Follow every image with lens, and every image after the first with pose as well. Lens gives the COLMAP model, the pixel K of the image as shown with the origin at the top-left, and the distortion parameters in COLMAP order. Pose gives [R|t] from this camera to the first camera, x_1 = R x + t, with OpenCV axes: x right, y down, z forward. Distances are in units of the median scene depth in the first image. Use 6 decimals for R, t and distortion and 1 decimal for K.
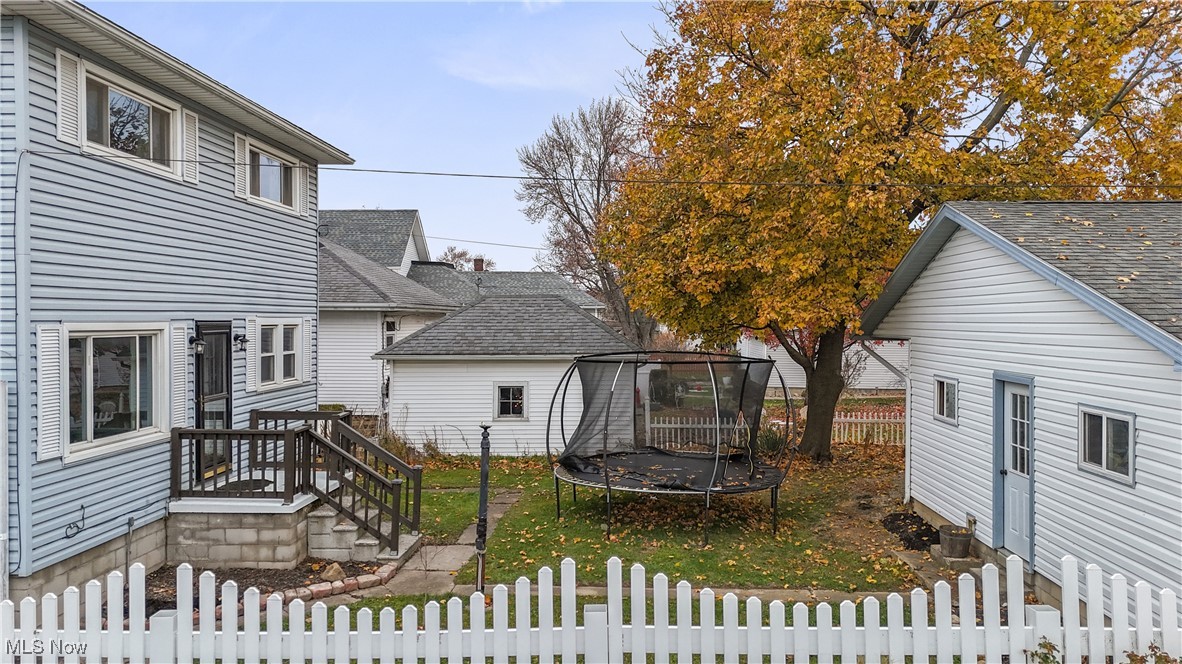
lens RADIAL K [[861.2, 0, 591.0], [0, 861.2, 332.0], [0, 0, 1]] dist [0.115272, -0.161514]
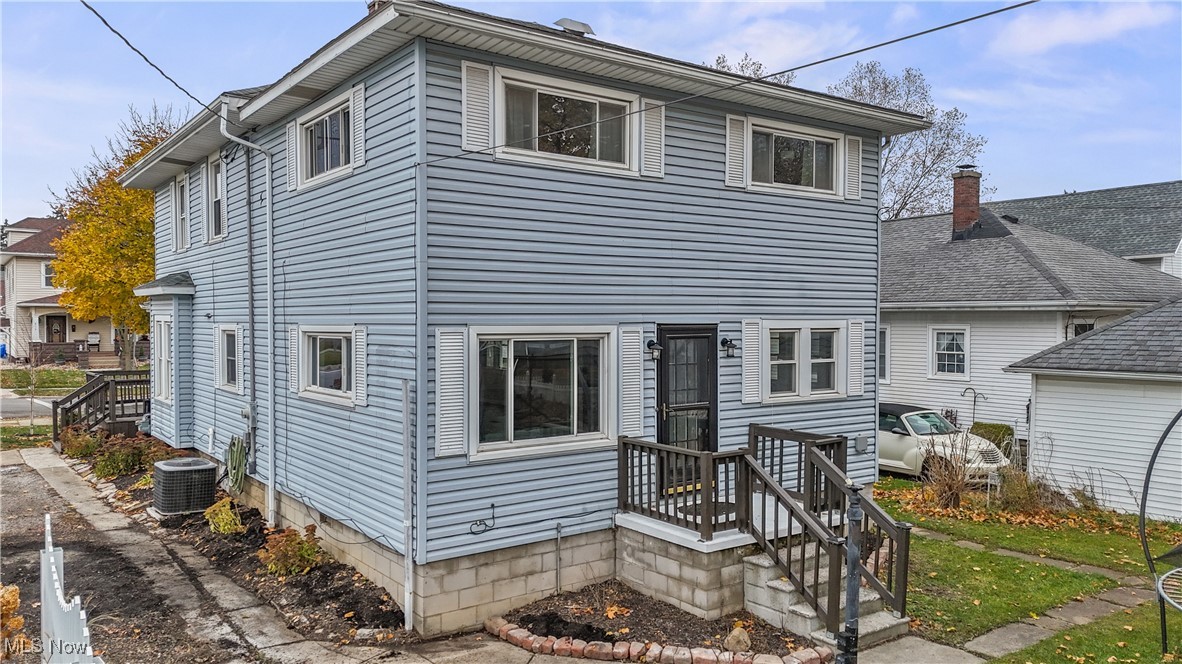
lens RADIAL K [[861.2, 0, 591.0], [0, 861.2, 332.0], [0, 0, 1]] dist [0.115272, -0.161514]
pose [[0.630698, 0.008713, -0.775979, 0.227430], [-0.010348, 0.999942, 0.002818, -0.006116], [0.775959, 0.006253, 0.630752, 0.373877]]
